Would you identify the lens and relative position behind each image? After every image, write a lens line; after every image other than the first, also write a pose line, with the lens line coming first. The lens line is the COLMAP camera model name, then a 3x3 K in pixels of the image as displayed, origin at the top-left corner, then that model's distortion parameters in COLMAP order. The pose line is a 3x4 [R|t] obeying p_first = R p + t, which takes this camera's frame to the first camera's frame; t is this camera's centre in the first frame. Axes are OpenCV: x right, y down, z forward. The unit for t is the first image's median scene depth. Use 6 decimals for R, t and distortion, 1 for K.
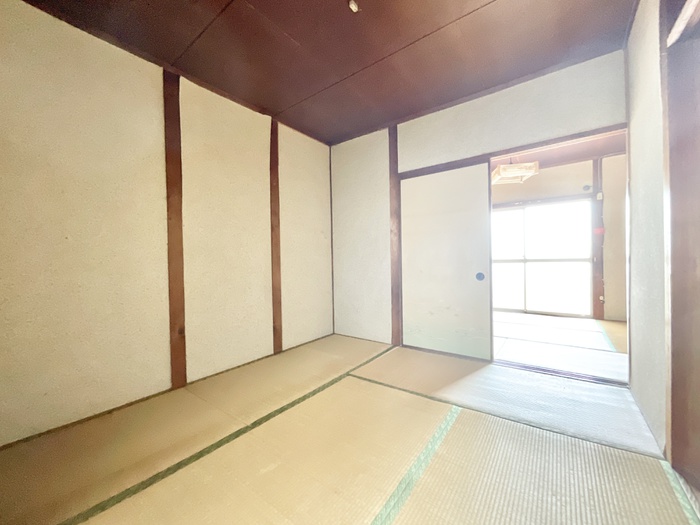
lens RADIAL K [[281.0, 0, 352.8], [0, 281.0, 262.3], [0, 0, 1]] dist [0.007438, -0.003767]
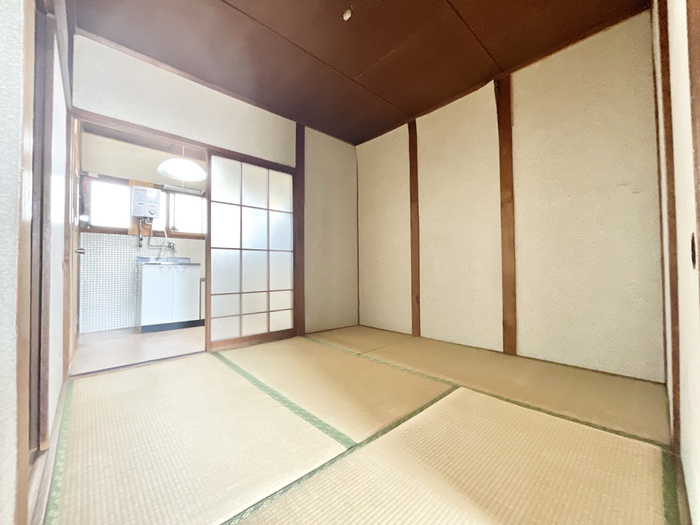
lens RADIAL K [[281.0, 0, 348.1], [0, 281.0, 264.0], [0, 0, 1]] dist [0.007438, -0.003767]
pose [[-0.180392, -0.002752, -0.983591, 0.792524], [0.000036, 0.999996, -0.002805, 0.075866], [0.983595, -0.000541, -0.180392, 0.863118]]
